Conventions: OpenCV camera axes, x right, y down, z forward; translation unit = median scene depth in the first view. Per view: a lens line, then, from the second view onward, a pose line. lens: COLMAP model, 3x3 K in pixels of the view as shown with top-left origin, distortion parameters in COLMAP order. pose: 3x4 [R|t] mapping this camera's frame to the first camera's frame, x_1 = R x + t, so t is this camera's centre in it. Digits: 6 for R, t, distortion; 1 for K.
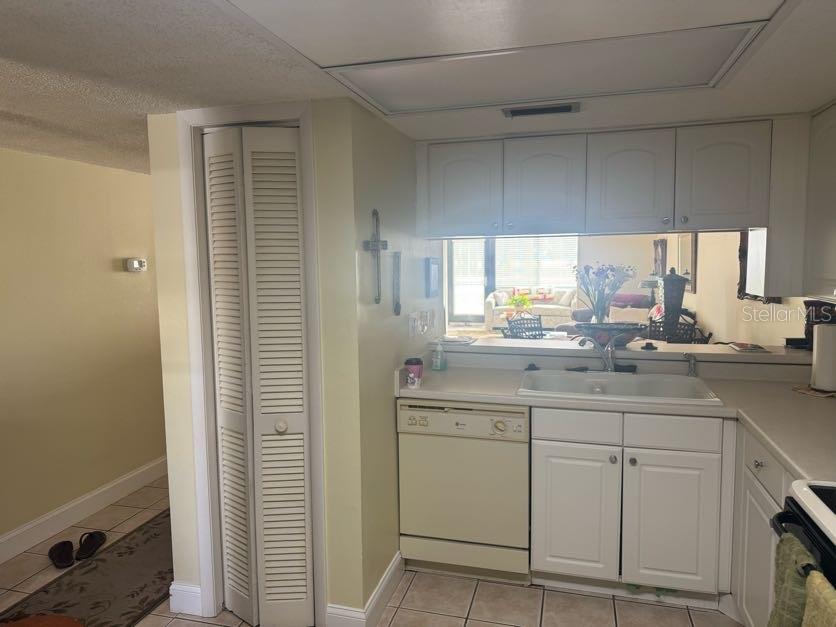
lens RADIAL K [[582.0, 0, 417.4], [0, 582.0, 313.5], [0, 0, 1]] dist [0.051418, -0.055294]
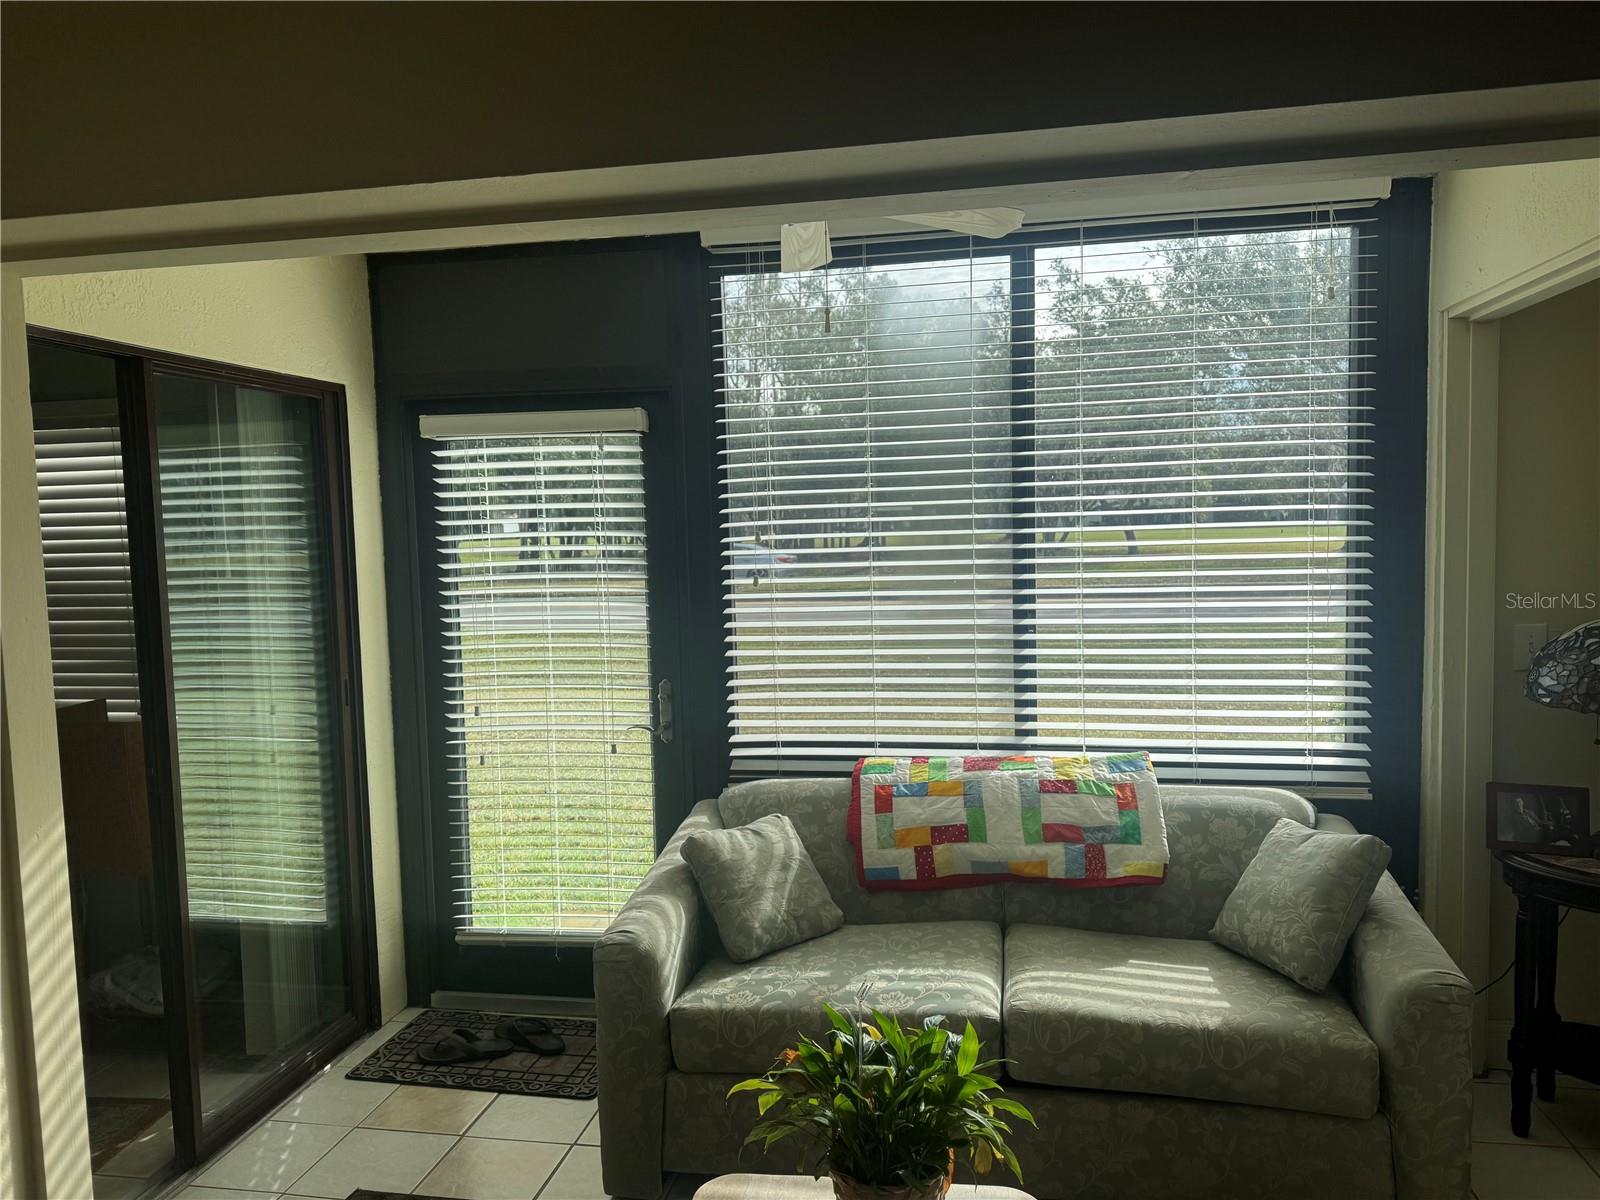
lens RADIAL K [[1113.9, 0, 793.6], [0, 1113.9, 591.8], [0, 0, 1]] dist [0.051418, -0.055294]
pose [[0.998111, -0.030964, 0.053065, 0.141372], [0.031702, 0.999411, -0.013113, -0.085043], [-0.052628, 0.014770, 0.998505, 0.752423]]
